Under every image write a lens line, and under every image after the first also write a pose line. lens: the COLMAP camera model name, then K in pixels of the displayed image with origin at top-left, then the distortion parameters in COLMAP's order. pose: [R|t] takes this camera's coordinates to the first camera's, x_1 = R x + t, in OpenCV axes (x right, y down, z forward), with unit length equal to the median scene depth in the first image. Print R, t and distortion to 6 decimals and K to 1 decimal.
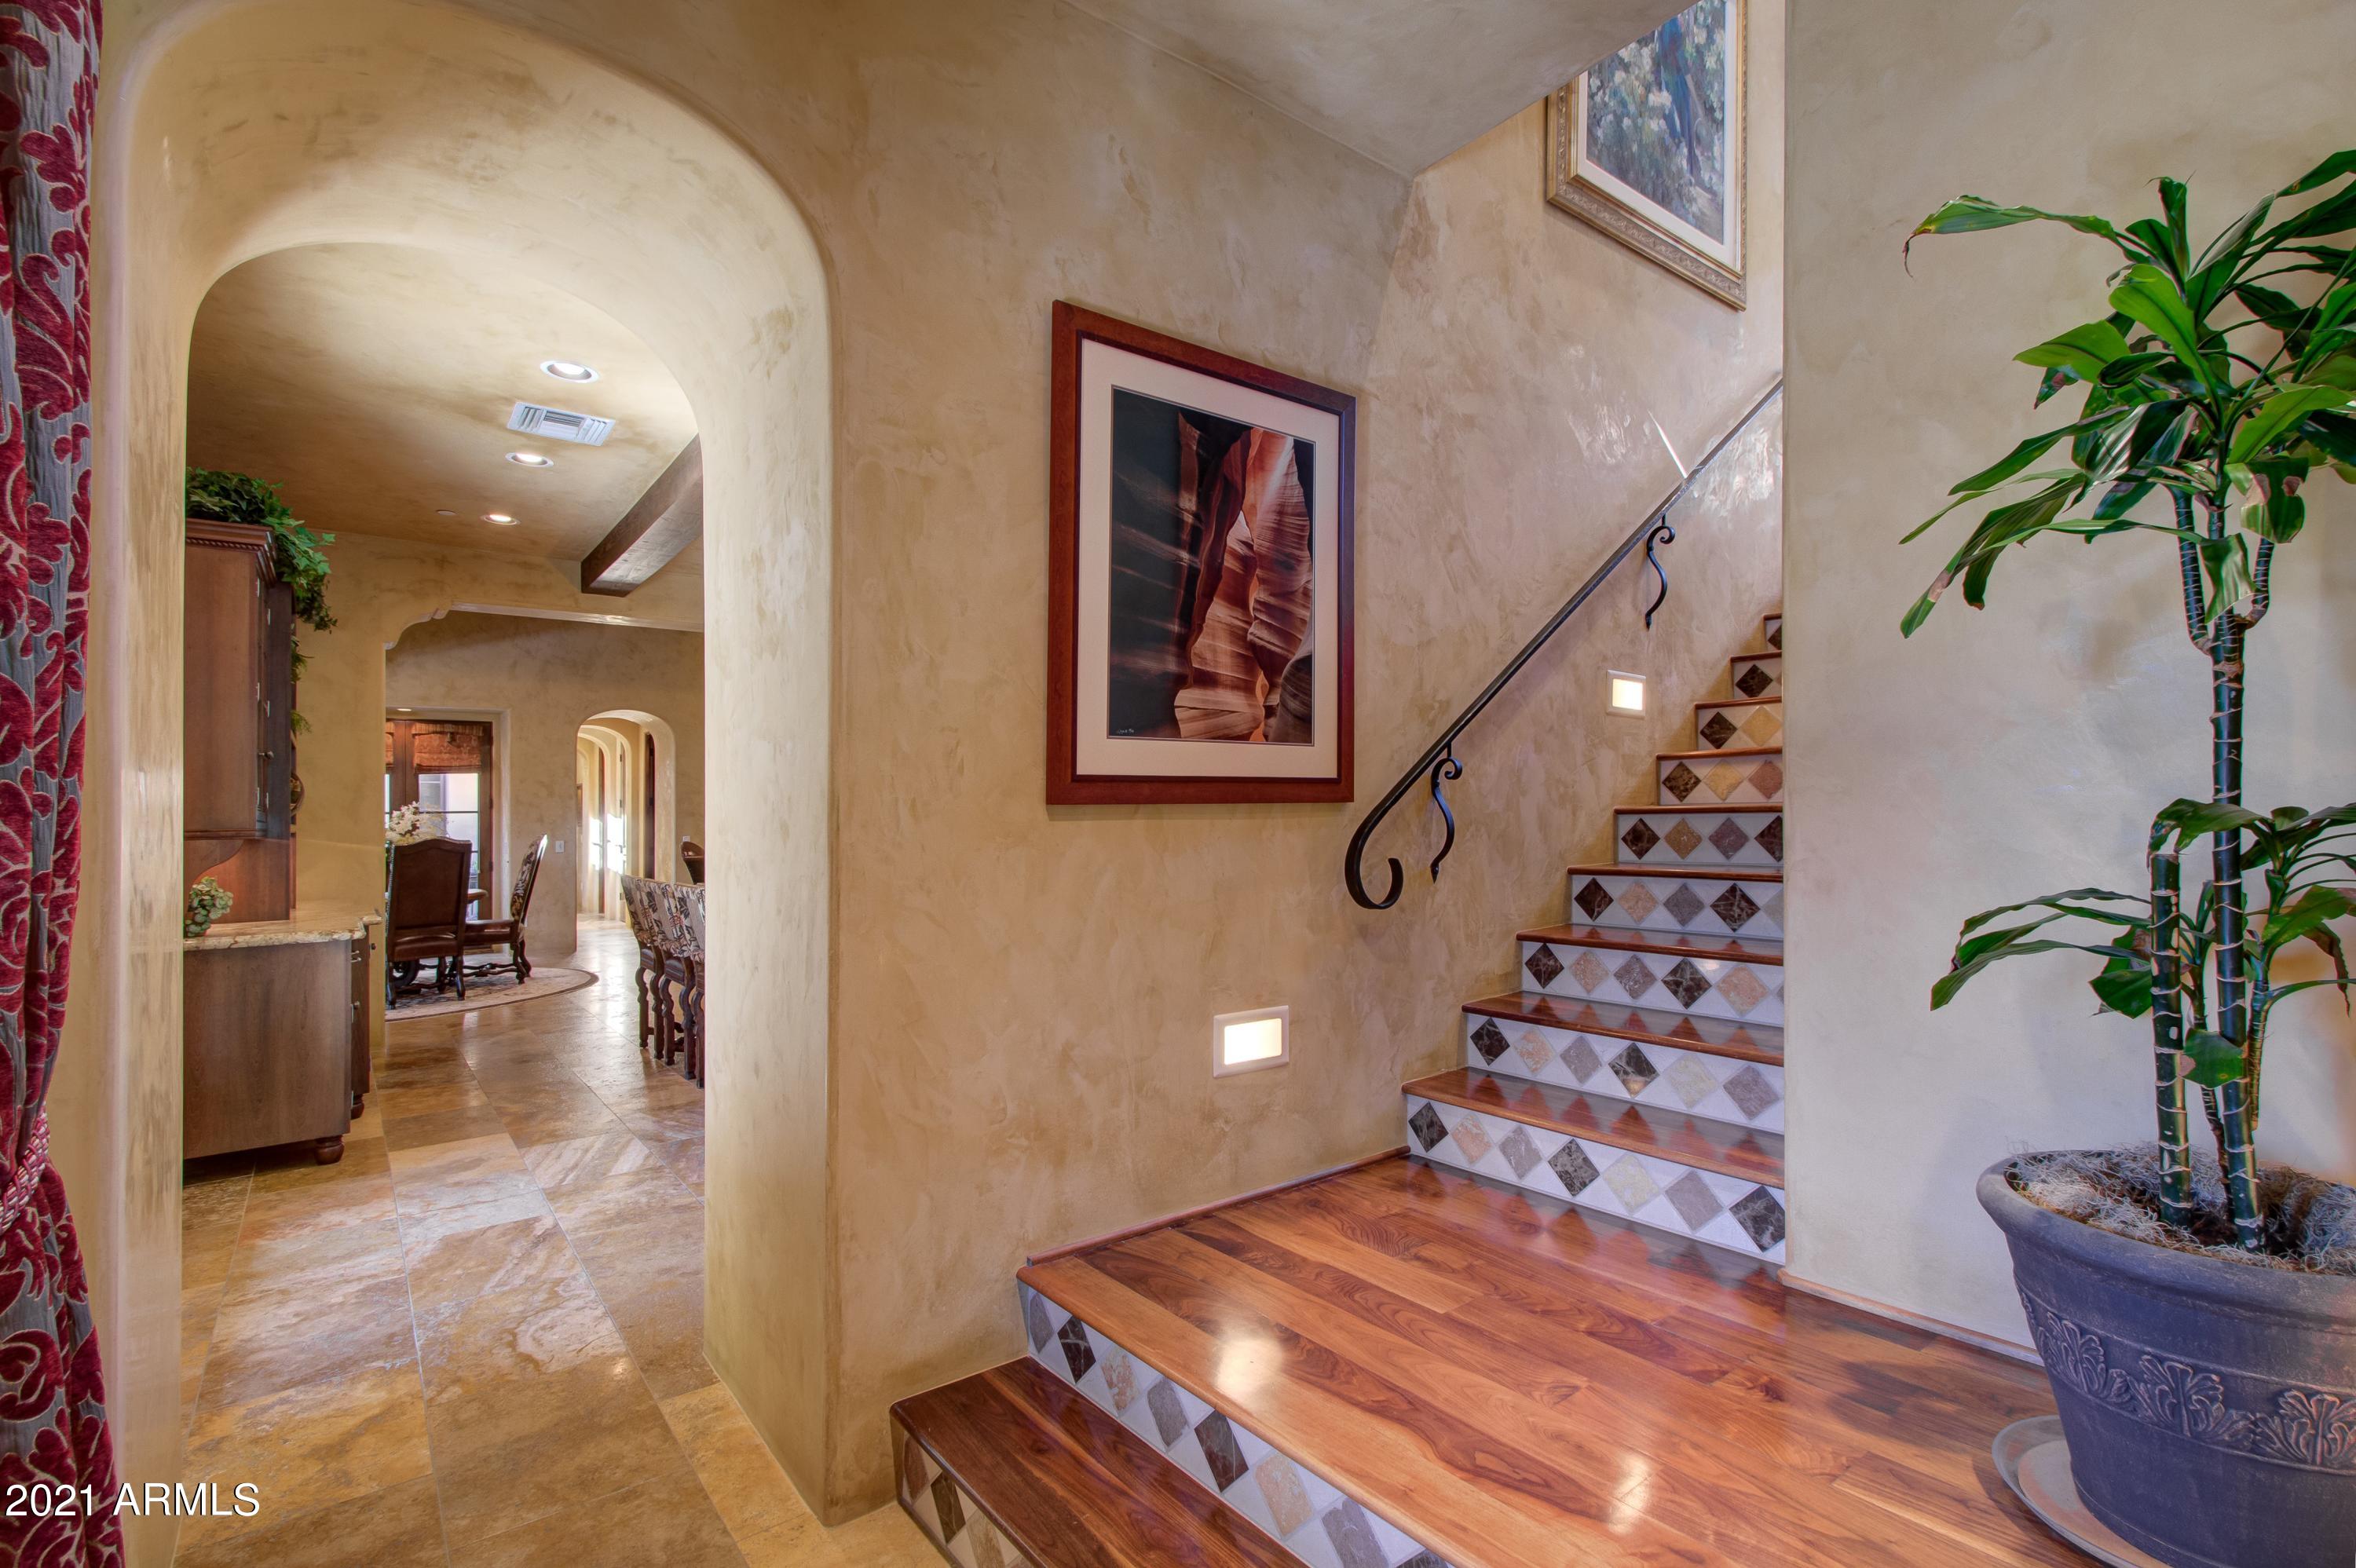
lens RADIAL K [[1079.2, 0, 1211.0], [0, 1079.2, 748.9], [0, 0, 1]] dist [-0.018363, 0.005185]
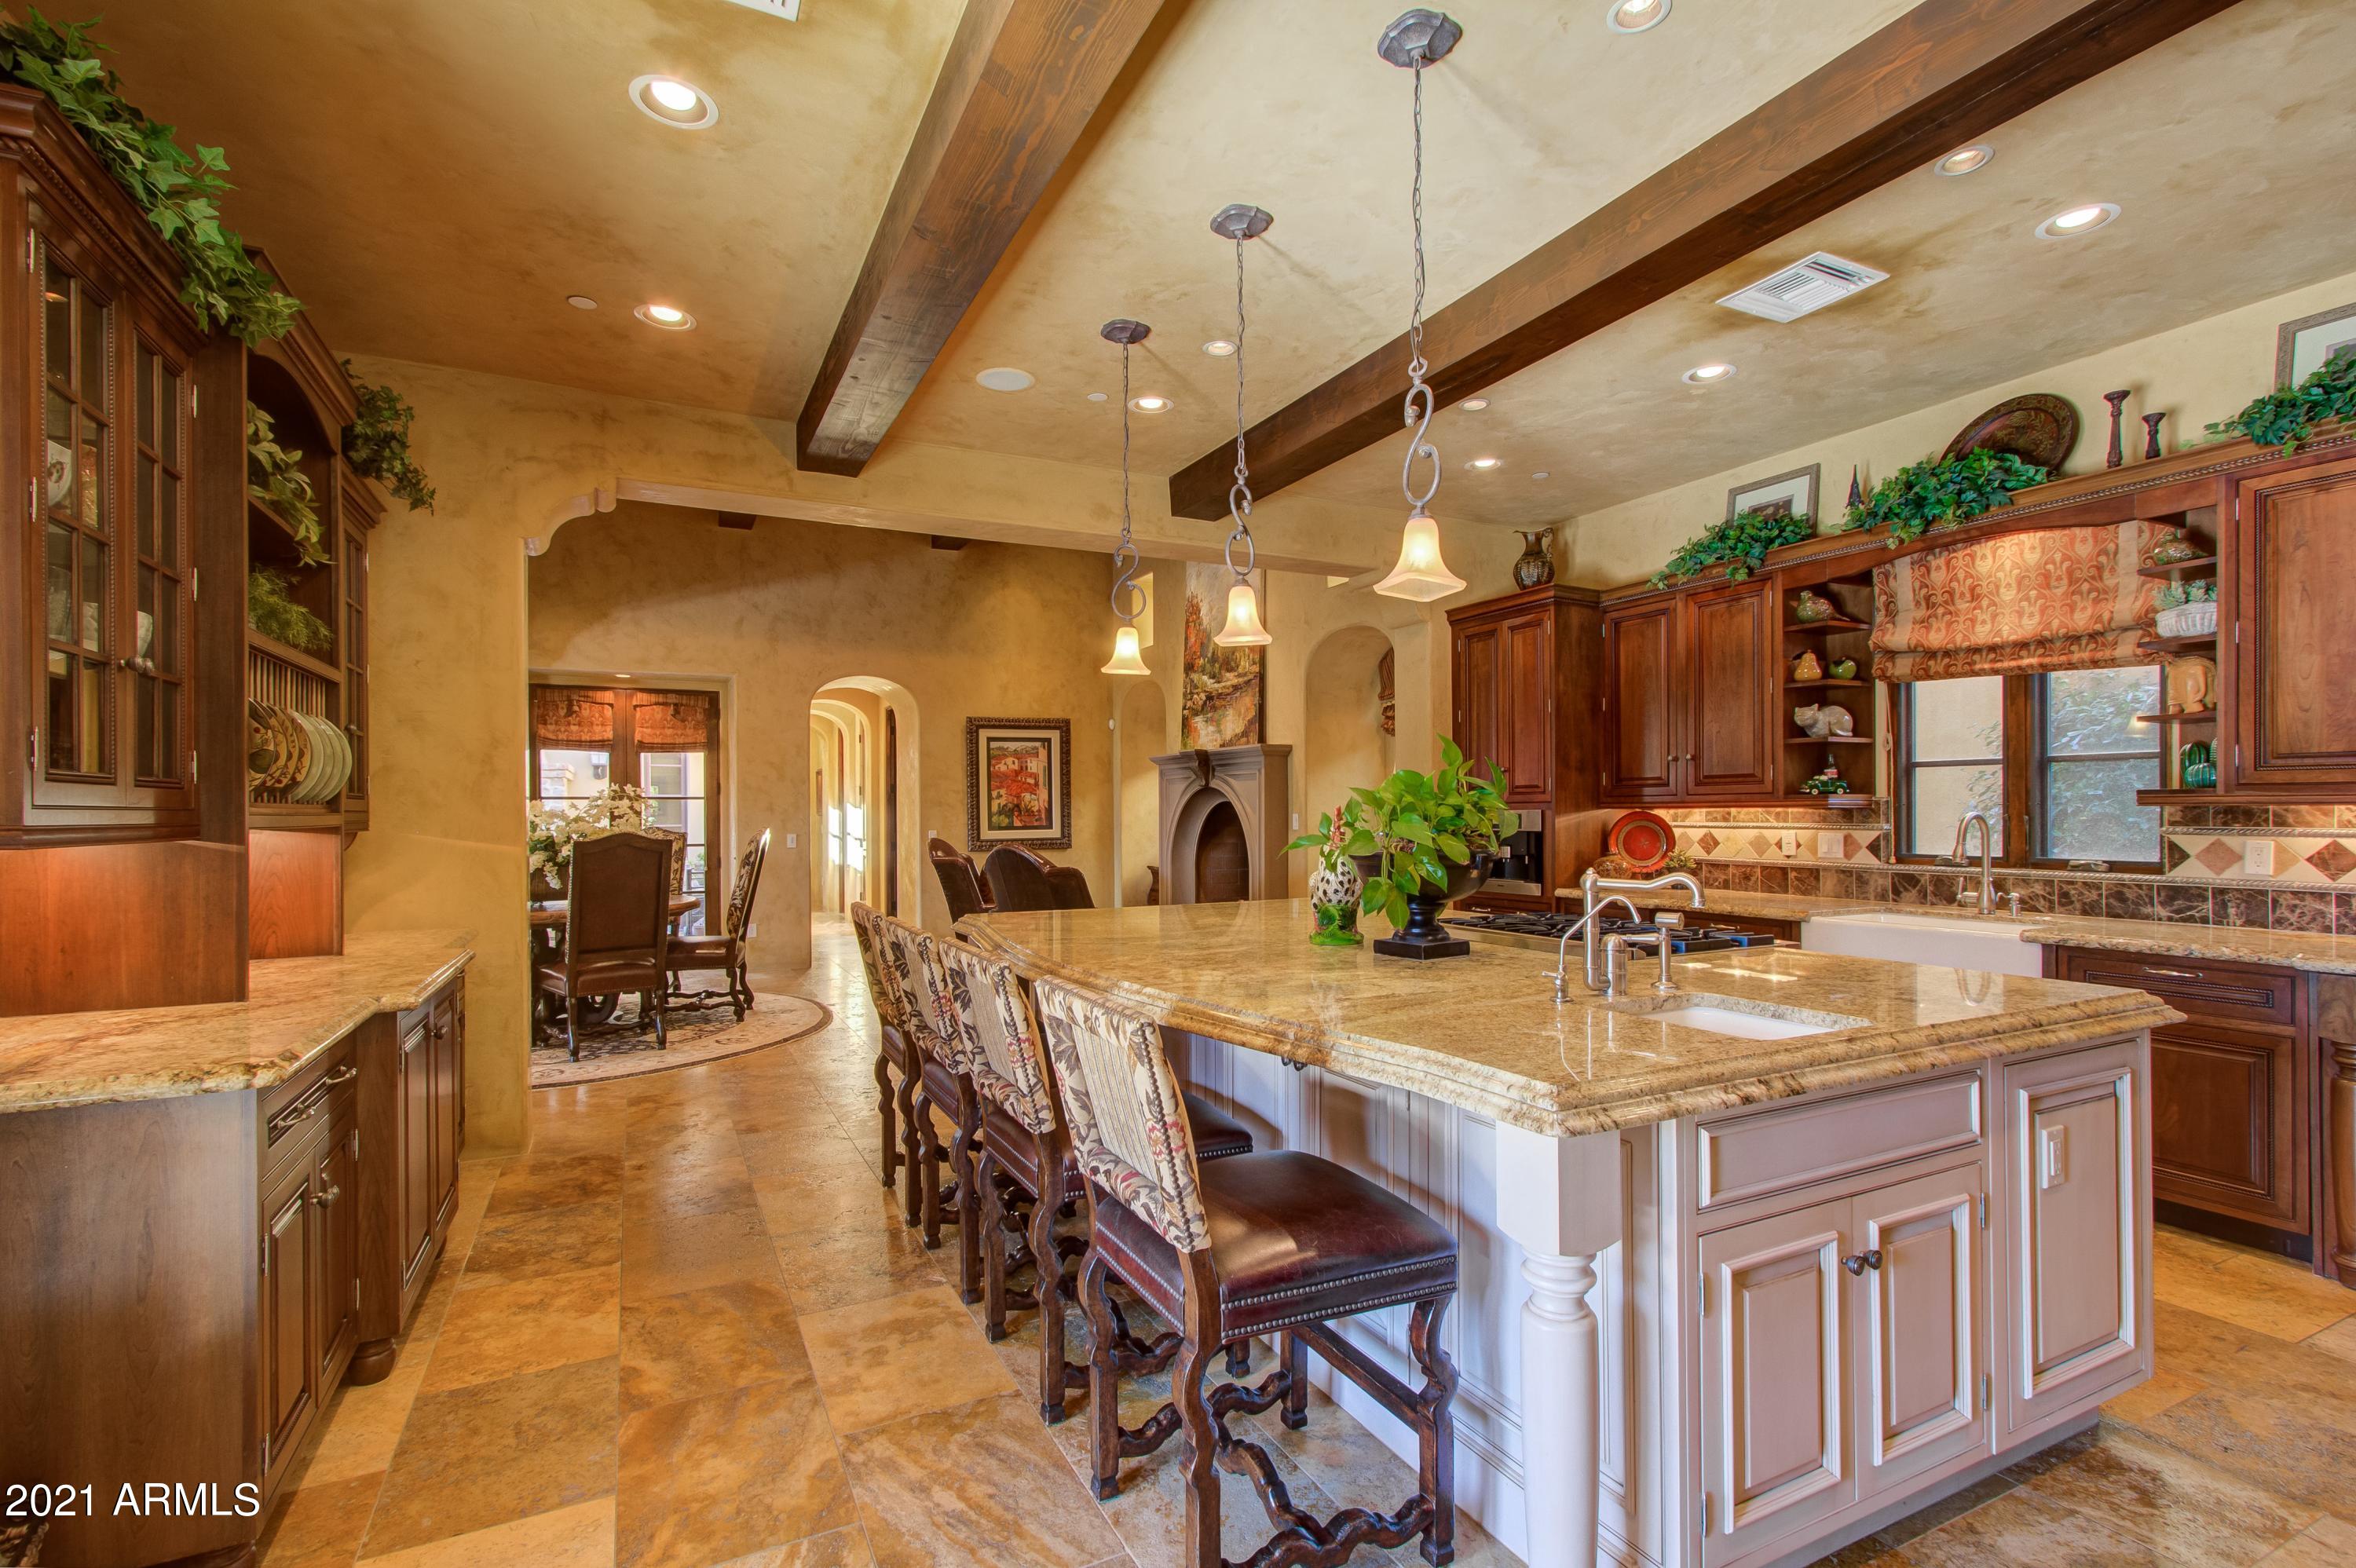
lens RADIAL K [[1079.2, 0, 1184.6], [0, 1079.2, 782.8], [0, 0, 1]] dist [-0.018363, 0.005185]
pose [[0.977232, 0.010875, -0.211896, -0.168355], [-0.003347, 0.999352, 0.035850, 0.019199], [0.212149, -0.034325, 0.976634, 0.317130]]
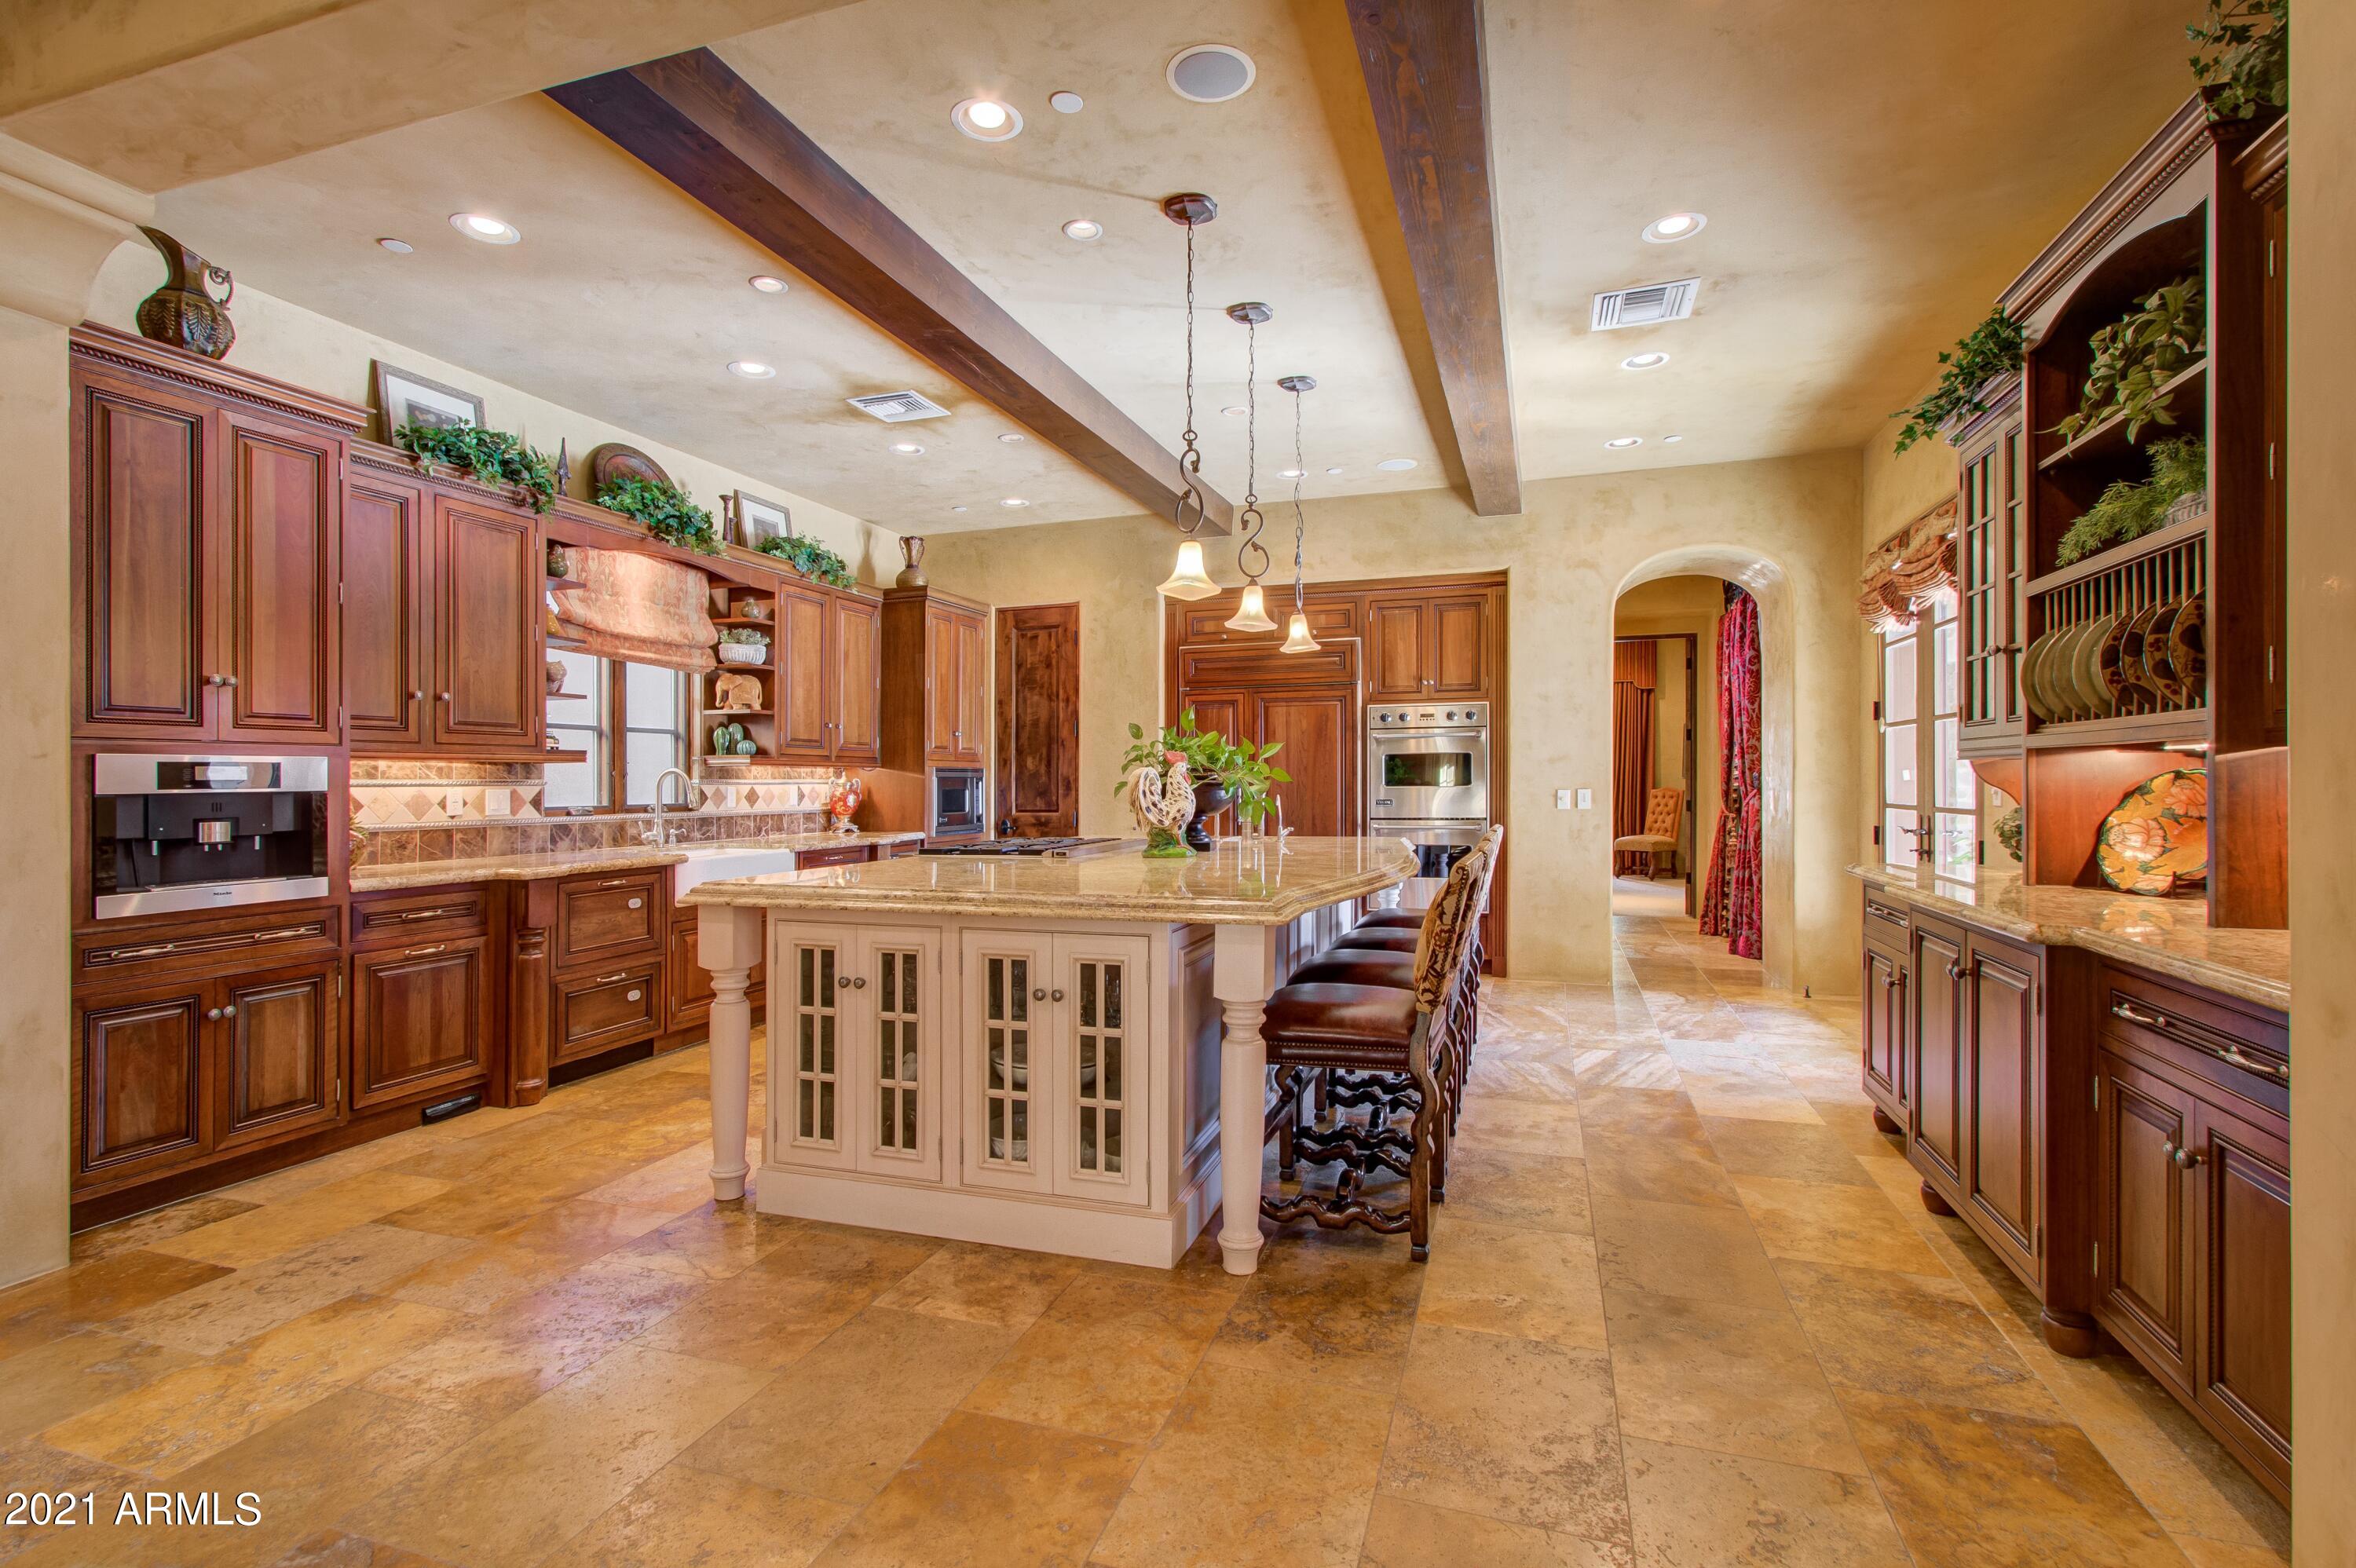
lens RADIAL K [[1079.2, 0, 1187.0], [0, 1079.2, 770.4], [0, 0, 1]] dist [-0.018363, 0.005185]
pose [[-0.541359, 0.035011, 0.840062, -0.597663], [-0.030728, 0.997641, -0.061380, 0.077144], [-0.840230, -0.059042, -0.539006, 0.932976]]
